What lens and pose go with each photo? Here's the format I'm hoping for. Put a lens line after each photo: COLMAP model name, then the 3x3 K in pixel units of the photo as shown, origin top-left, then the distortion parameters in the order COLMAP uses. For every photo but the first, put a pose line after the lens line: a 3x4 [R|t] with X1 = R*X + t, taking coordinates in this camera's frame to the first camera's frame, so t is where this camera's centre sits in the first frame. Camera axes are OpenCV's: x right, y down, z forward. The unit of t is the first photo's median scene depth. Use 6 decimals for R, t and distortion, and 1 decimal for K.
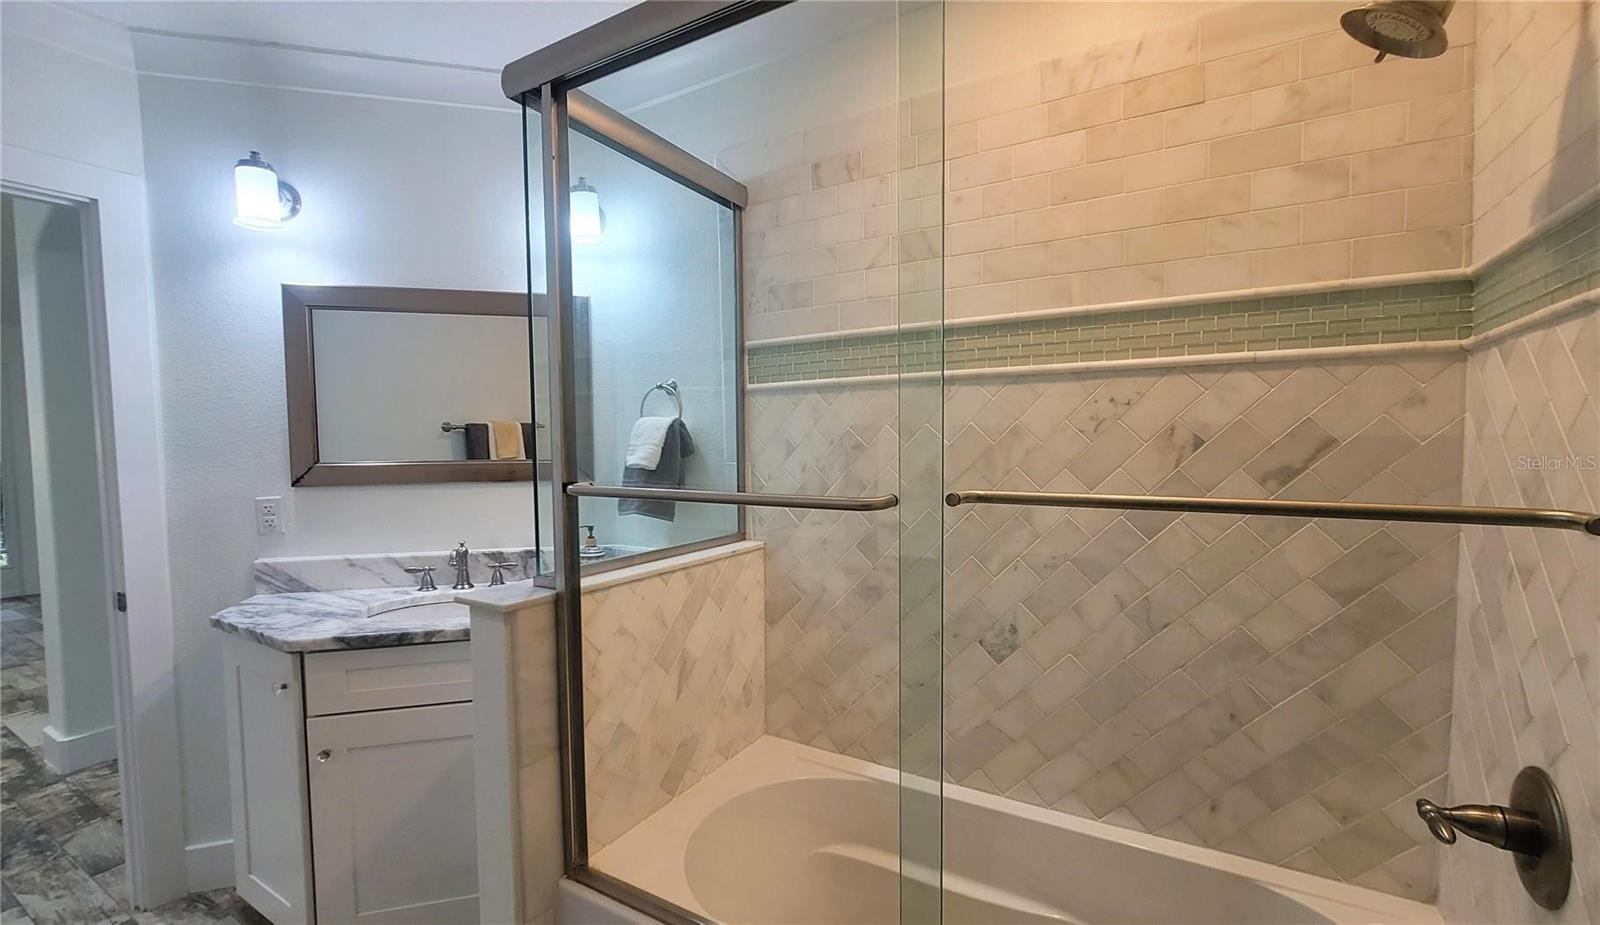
lens RADIAL K [[677.3, 0, 800.0], [0, 677.3, 462.5], [0, 0, 1]] dist [-0.015687, -0.000064]
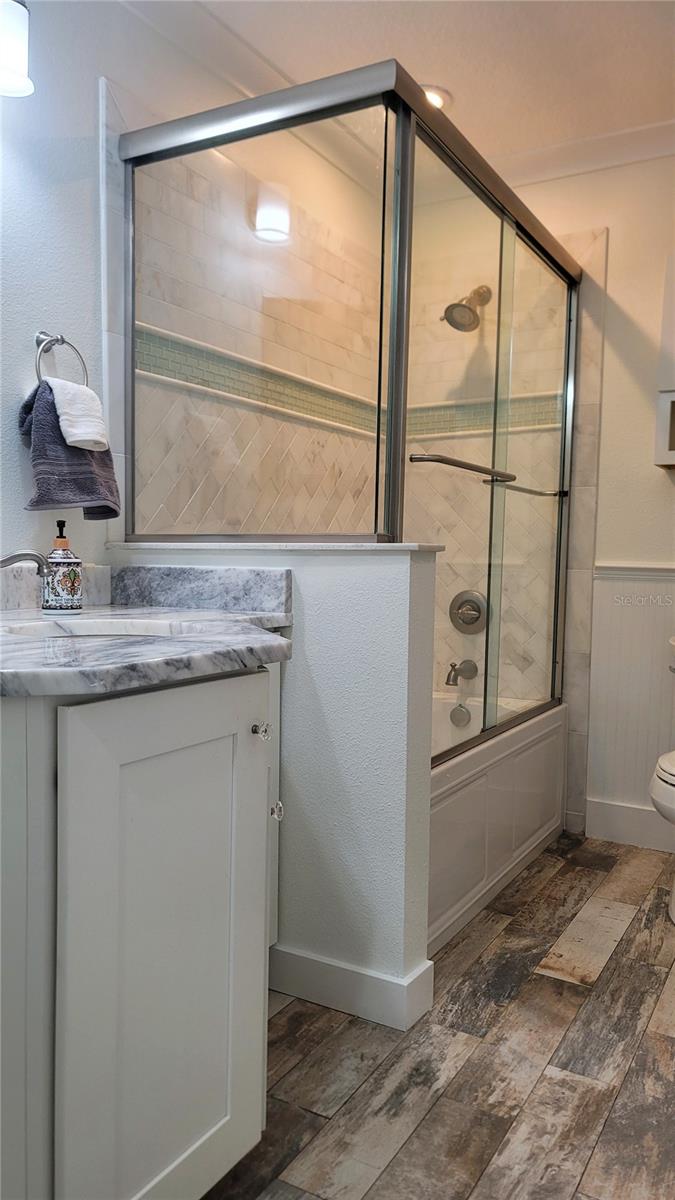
lens RADIAL K [[878.4, 0, 337.5], [0, 878.4, 600.0], [0, 0, 1]] dist [-0.001670, -0.000647]
pose [[-0.015020, -0.046169, 0.998821, -1.706429], [0.015783, 0.998798, 0.046405, 0.192844], [-0.999763, 0.016461, -0.014273, 1.015118]]
